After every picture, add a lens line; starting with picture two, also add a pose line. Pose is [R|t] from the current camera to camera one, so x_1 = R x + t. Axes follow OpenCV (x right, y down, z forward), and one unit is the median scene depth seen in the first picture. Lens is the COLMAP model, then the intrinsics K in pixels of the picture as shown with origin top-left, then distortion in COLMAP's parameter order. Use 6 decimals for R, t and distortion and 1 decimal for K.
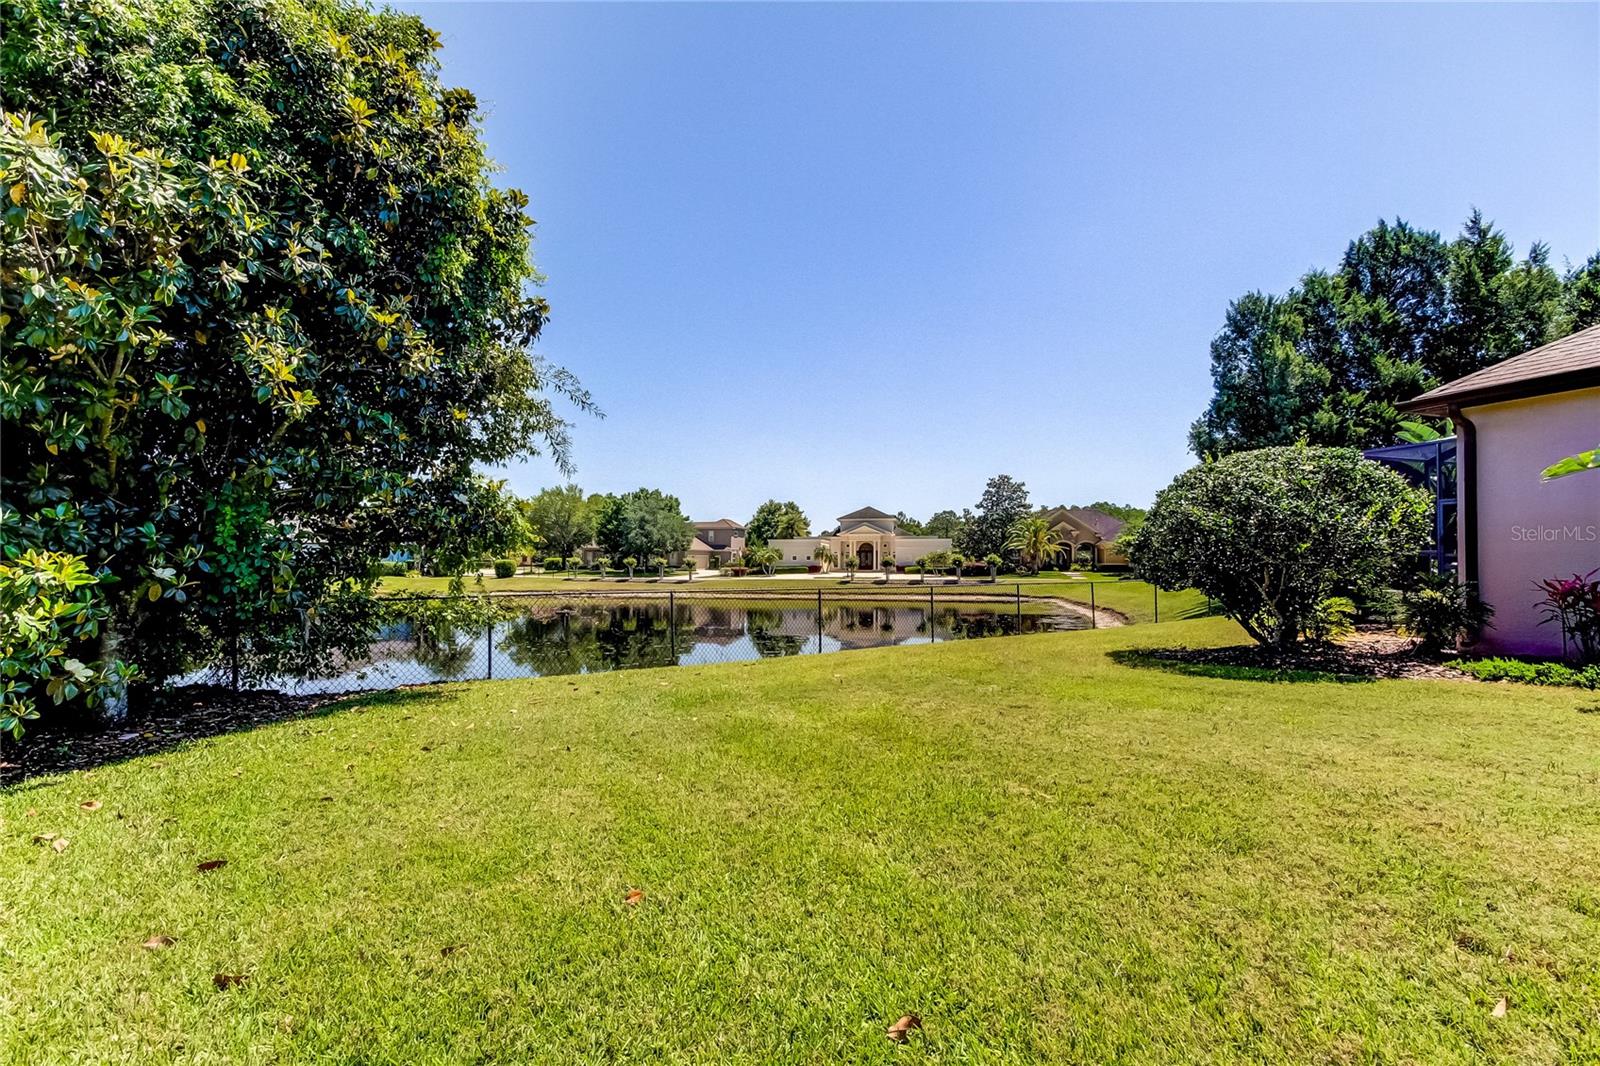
lens RADIAL K [[737.7, 0, 804.0], [0, 737.7, 539.6], [0, 0, 1]] dist [0.001360, -0.000636]
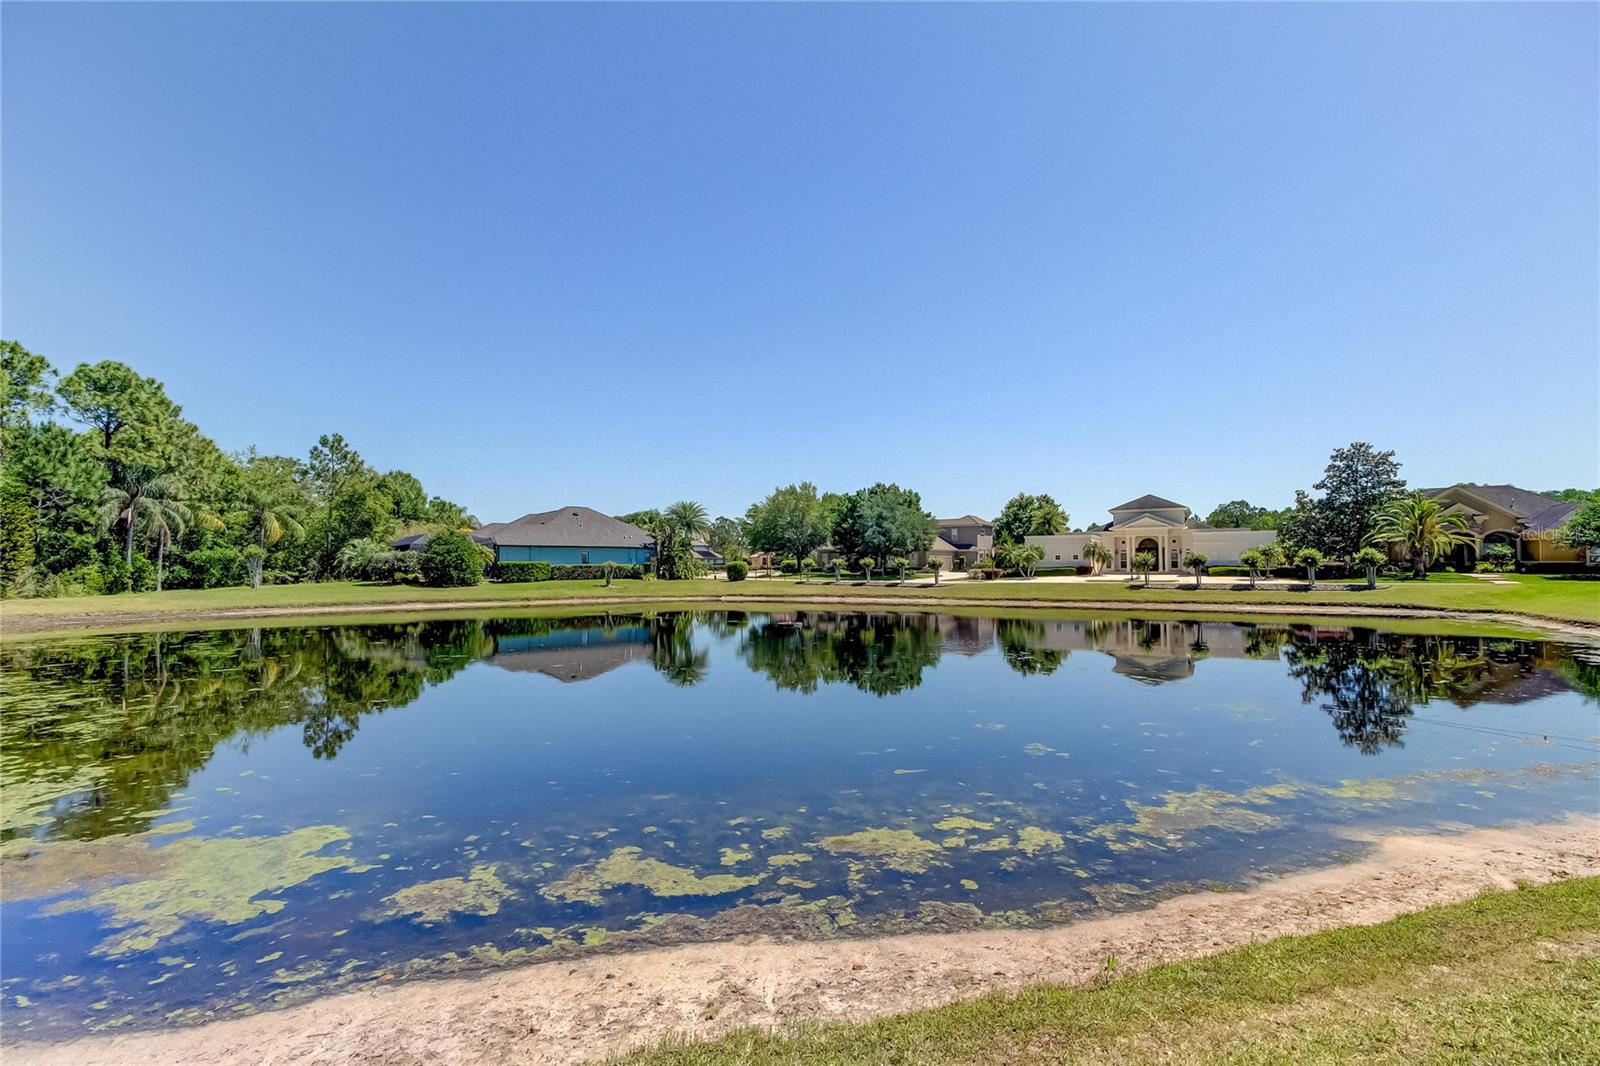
lens RADIAL K [[739.1, 0, 797.9], [0, 739.1, 549.8], [0, 0, 1]] dist [-0.000515, -0.000797]
pose [[0.947875, -0.012182, -0.318410, -0.025452], [0.015408, 0.999852, 0.007616, 0.005165], [0.318271, -0.012125, 0.947922, 0.107271]]
